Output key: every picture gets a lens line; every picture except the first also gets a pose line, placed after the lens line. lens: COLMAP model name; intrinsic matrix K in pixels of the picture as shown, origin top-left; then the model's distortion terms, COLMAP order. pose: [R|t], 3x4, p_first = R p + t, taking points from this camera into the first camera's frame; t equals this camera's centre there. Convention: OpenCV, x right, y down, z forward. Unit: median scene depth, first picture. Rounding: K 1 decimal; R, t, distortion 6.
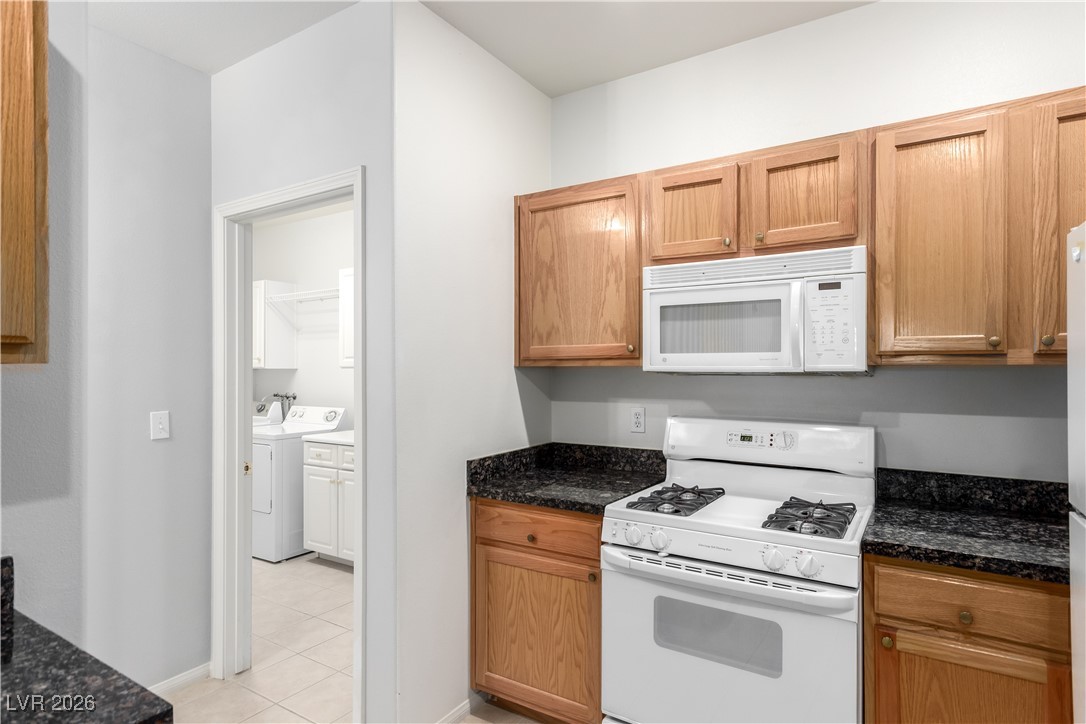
lens RADIAL K [[575.5, 0, 546.9], [0, 575.5, 365.4], [0, 0, 1]] dist [-0.000457, -0.000362]
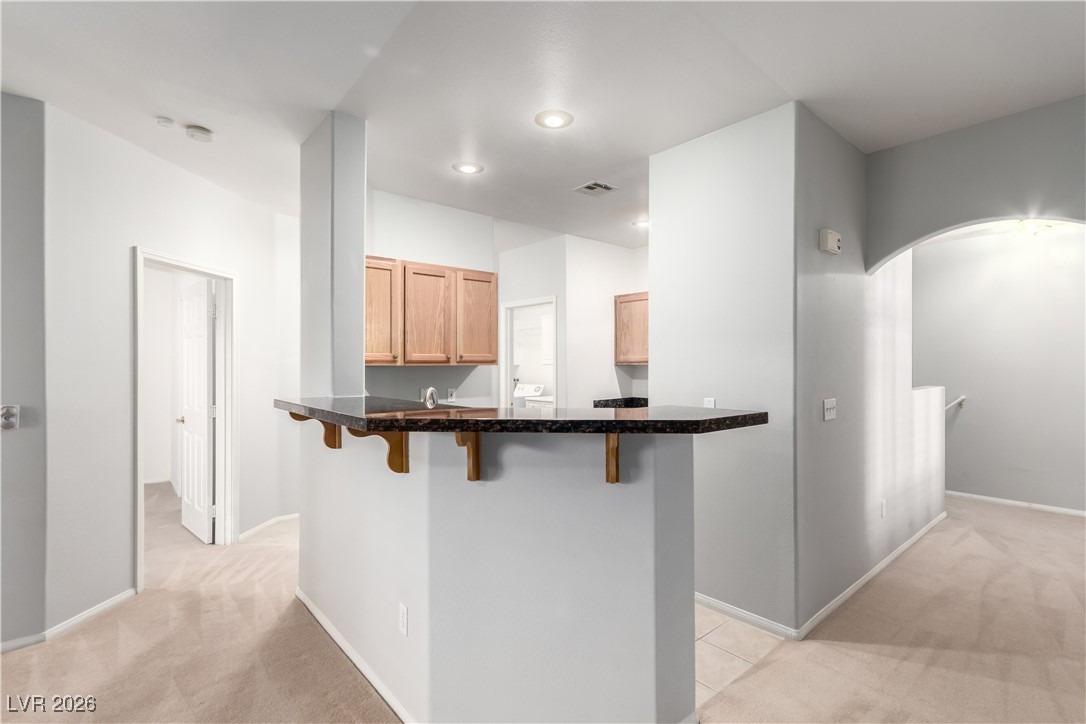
lens RADIAL K [[497.6, 0, 554.2], [0, 497.6, 364.0], [0, 0, 1]] dist [0.003374, 0.000421]
pose [[0.957359, 0.001011, -0.288898, 0.319350], [0.000485, 0.999987, 0.005105, -0.012885], [0.288900, -0.005027, 0.957346, -1.136226]]
